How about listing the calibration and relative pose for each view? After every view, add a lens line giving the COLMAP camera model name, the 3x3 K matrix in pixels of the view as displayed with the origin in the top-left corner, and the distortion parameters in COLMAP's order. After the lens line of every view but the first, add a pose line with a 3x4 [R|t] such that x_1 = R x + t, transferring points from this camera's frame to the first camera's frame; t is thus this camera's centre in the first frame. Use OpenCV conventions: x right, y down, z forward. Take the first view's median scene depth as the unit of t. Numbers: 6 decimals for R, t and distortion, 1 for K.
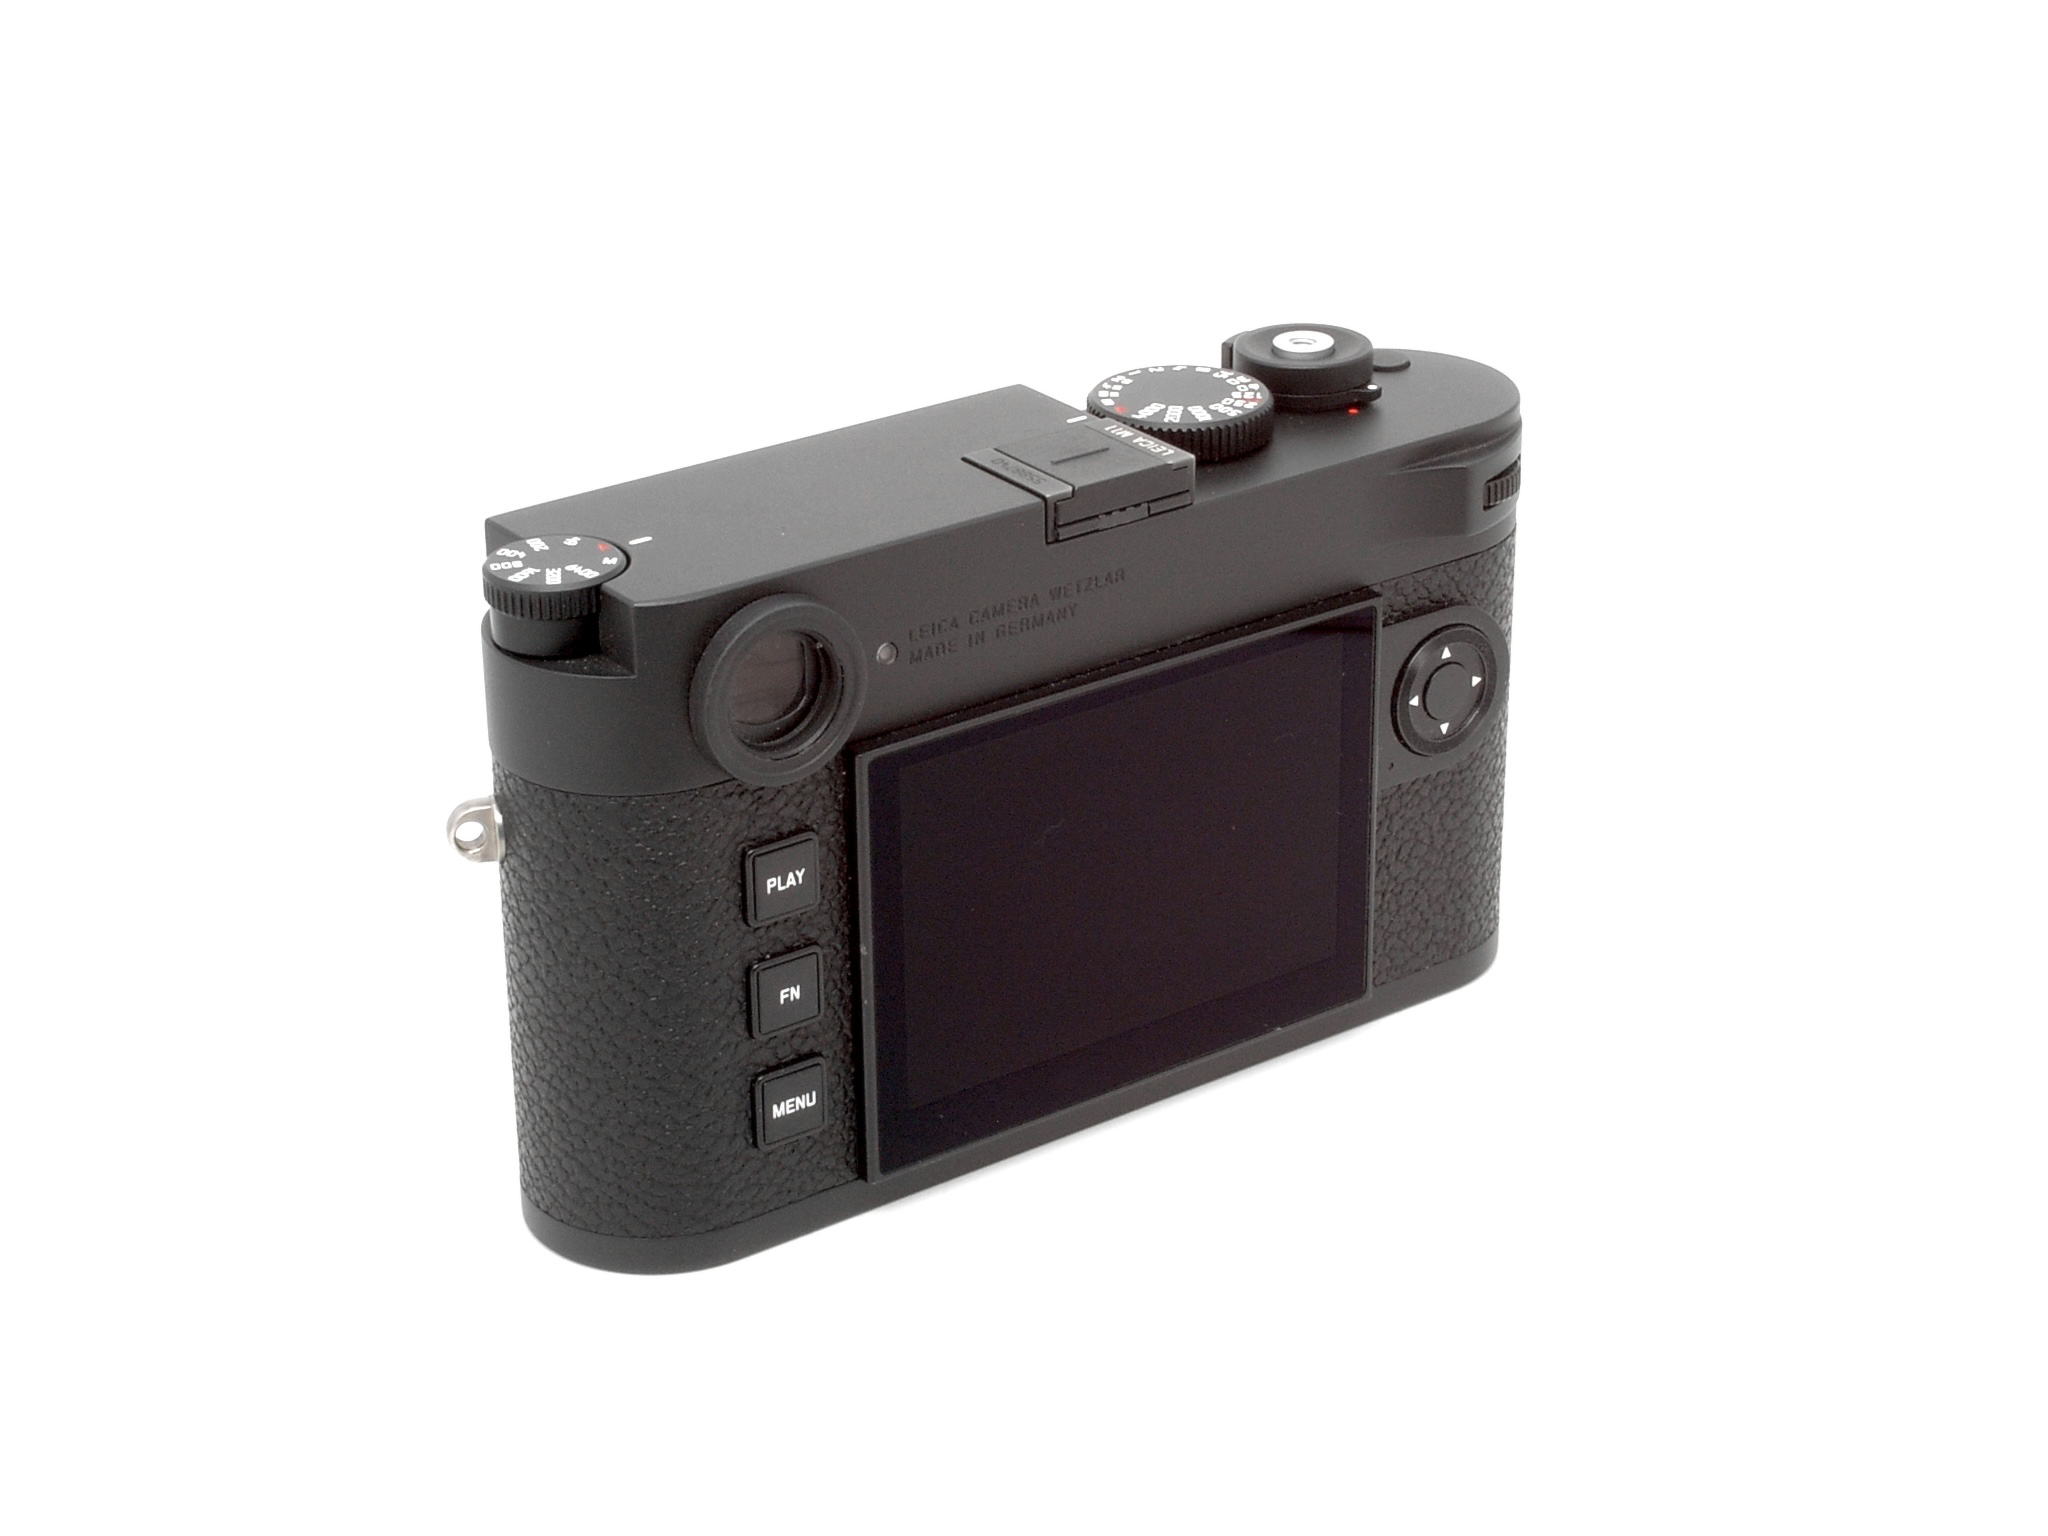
lens RADIAL K [[4262.1, 0, 1024.0], [0, 4262.1, 768.0], [0, 0, 1]] dist [-0.099153, -0.513950]
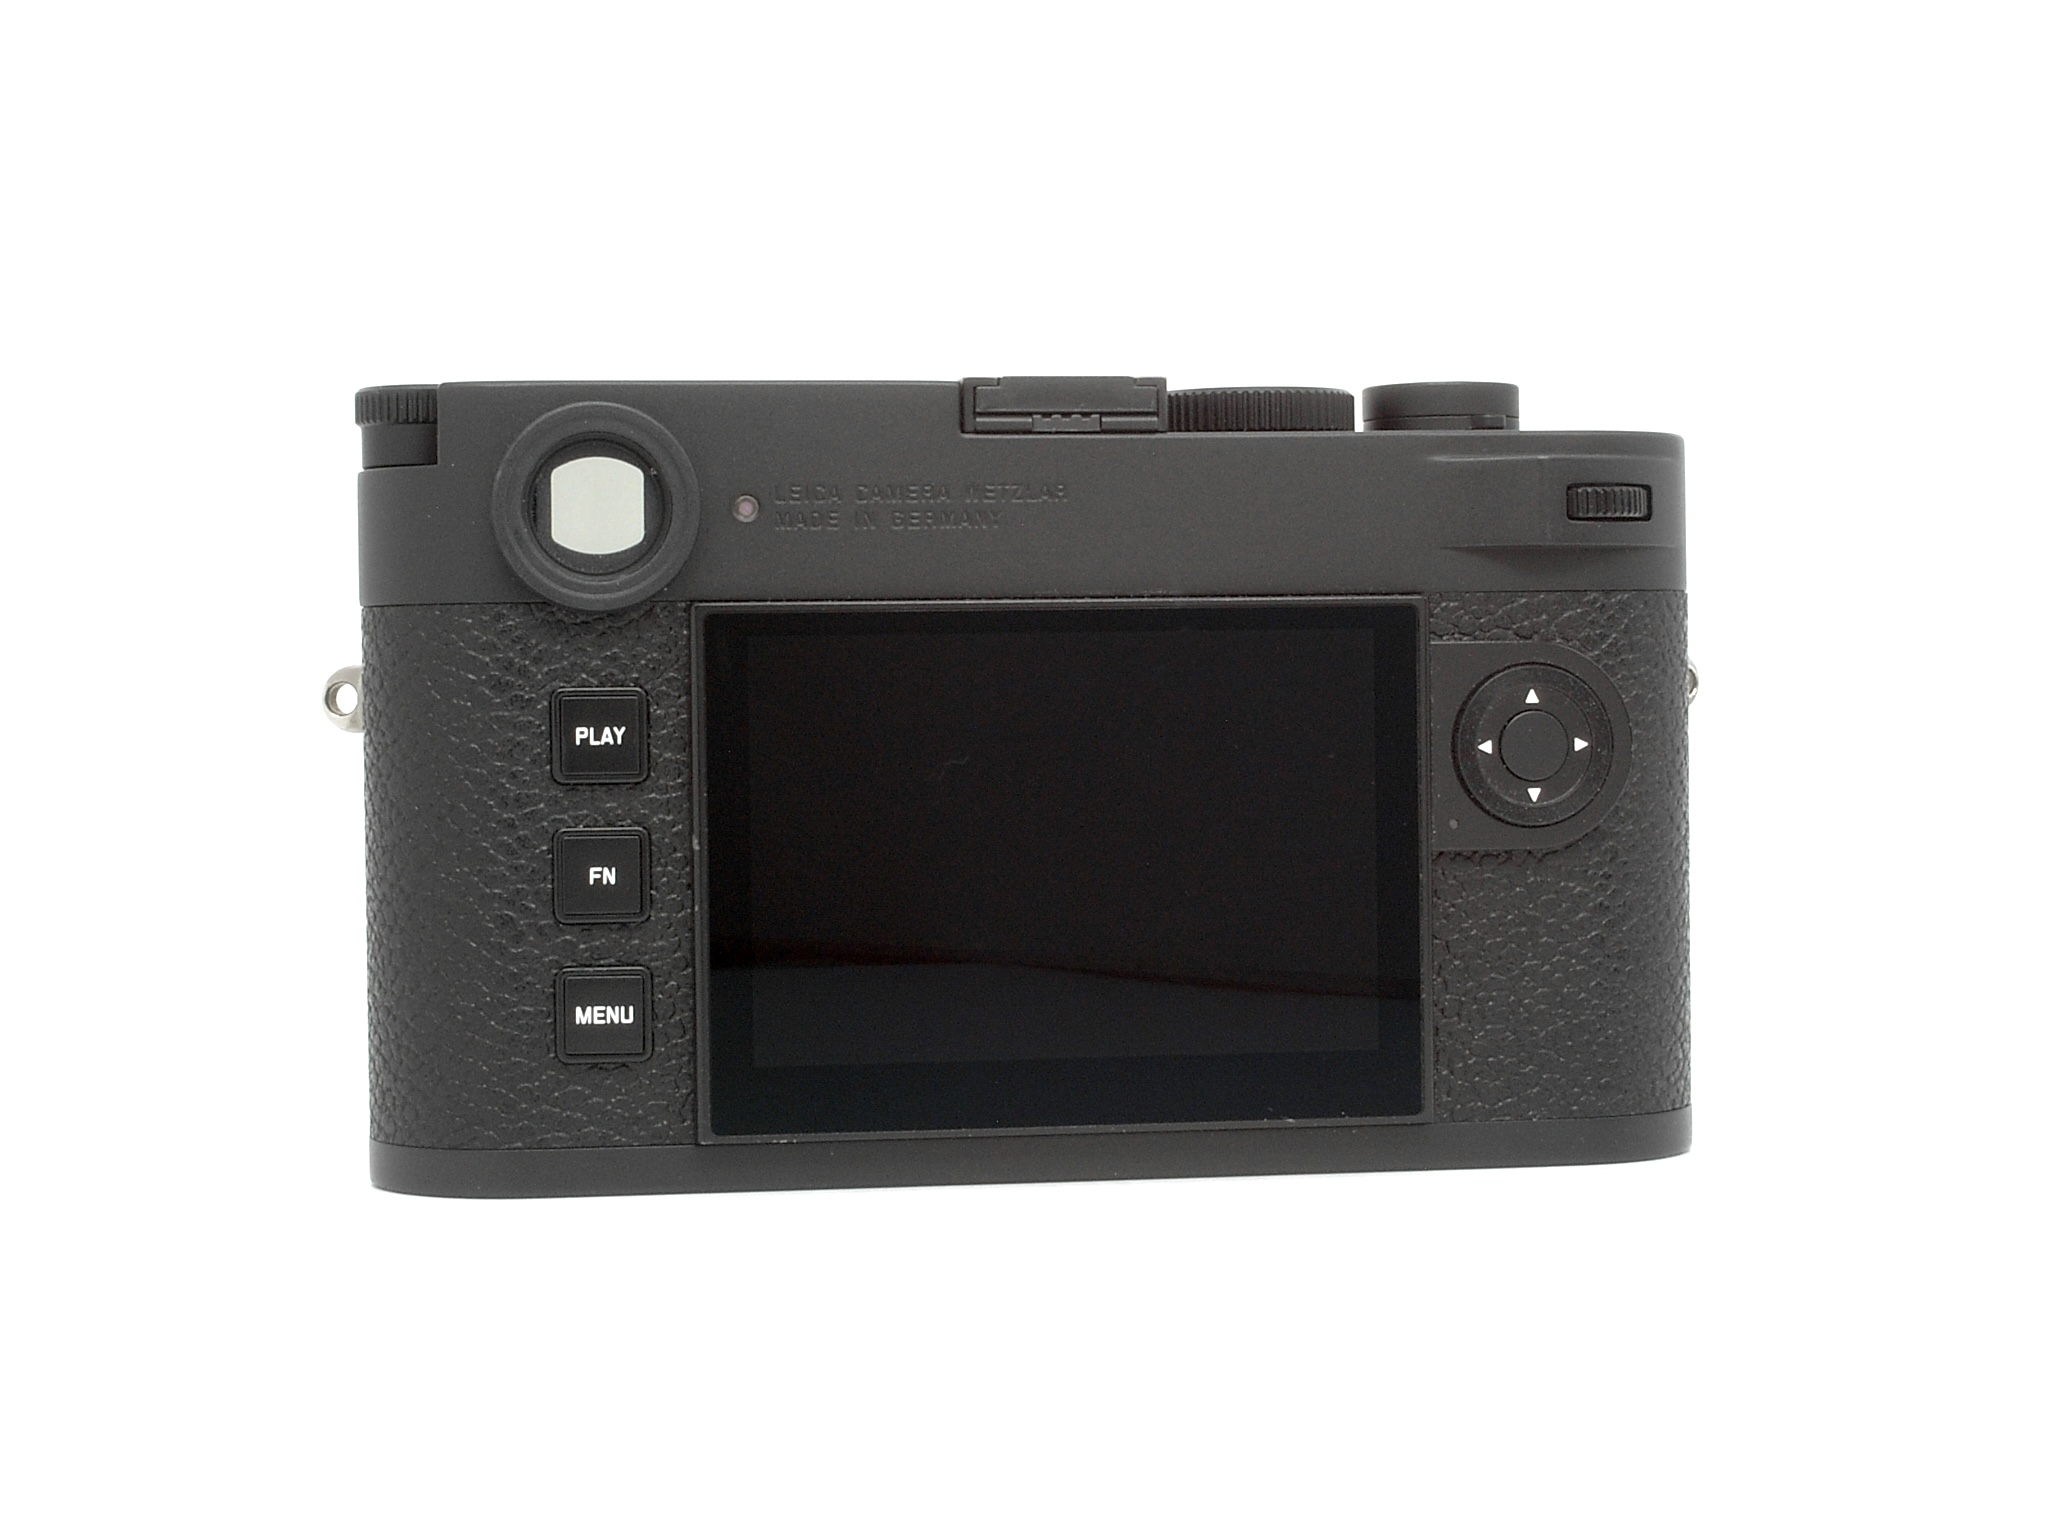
lens RADIAL K [[4262.1, 0, 1024.0], [0, 4262.1, 768.0], [0, 0, 1]] dist [-0.099153, -0.513950]
pose [[0.885980, 0.008573, -0.463644, 0.435104], [-0.188035, 0.920585, -0.342296, 0.319152], [0.423889, 0.390449, 0.817232, 0.290216]]
